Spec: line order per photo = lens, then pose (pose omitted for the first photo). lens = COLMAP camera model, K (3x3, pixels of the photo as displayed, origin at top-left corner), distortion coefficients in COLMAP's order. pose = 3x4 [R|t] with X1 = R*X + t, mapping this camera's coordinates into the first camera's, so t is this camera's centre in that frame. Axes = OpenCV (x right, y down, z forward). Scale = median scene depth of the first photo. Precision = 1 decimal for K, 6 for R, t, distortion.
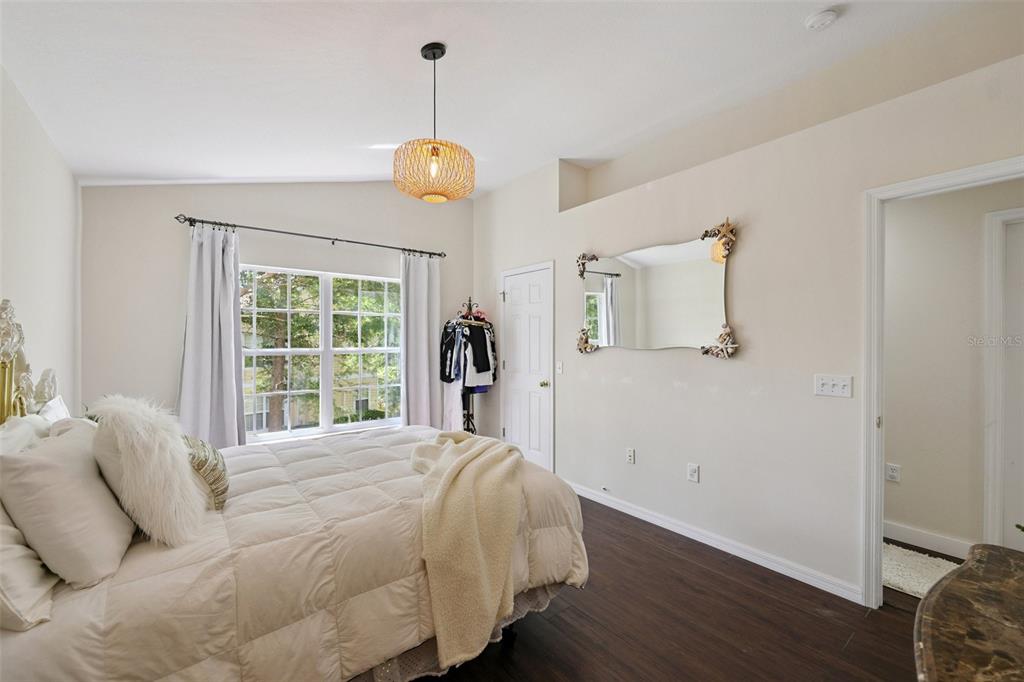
lens RADIAL K [[413.8, 0, 511.1], [0, 413.8, 341.5], [0, 0, 1]] dist [-0.000424, 0.000173]
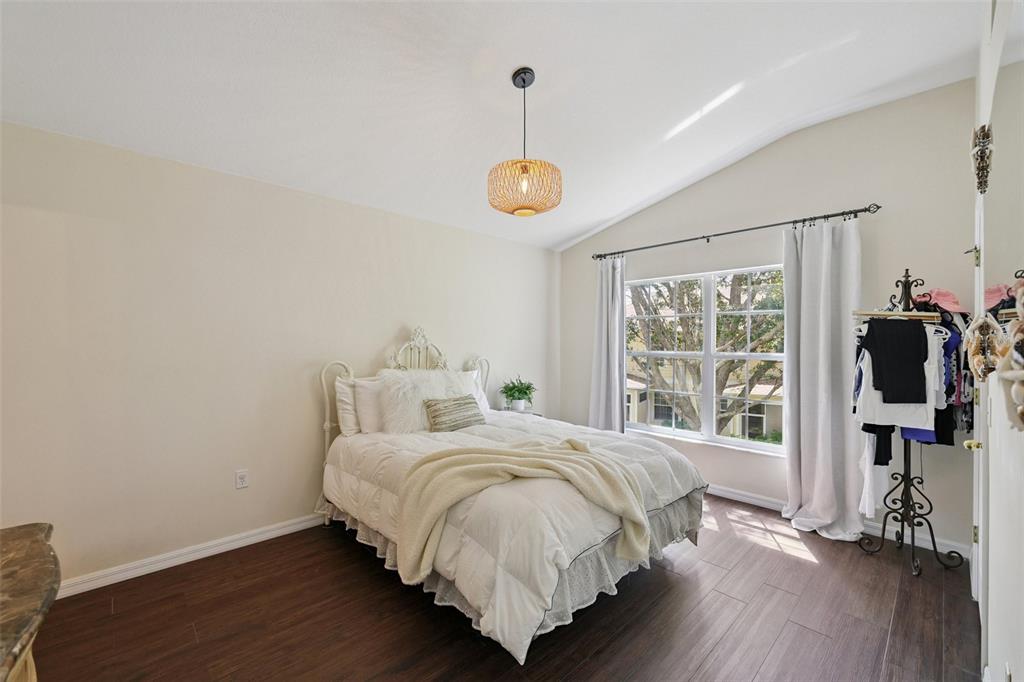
lens RADIAL K [[413.8, 0, 512.2], [0, 413.8, 341.5], [0, 0, 1]] dist [-0.000424, 0.000173]
pose [[0.100940, 0.002215, -0.994890, 0.421220], [-0.005365, 0.999984, 0.001682, -0.006598], [0.994878, 0.005167, 0.100950, 0.416773]]
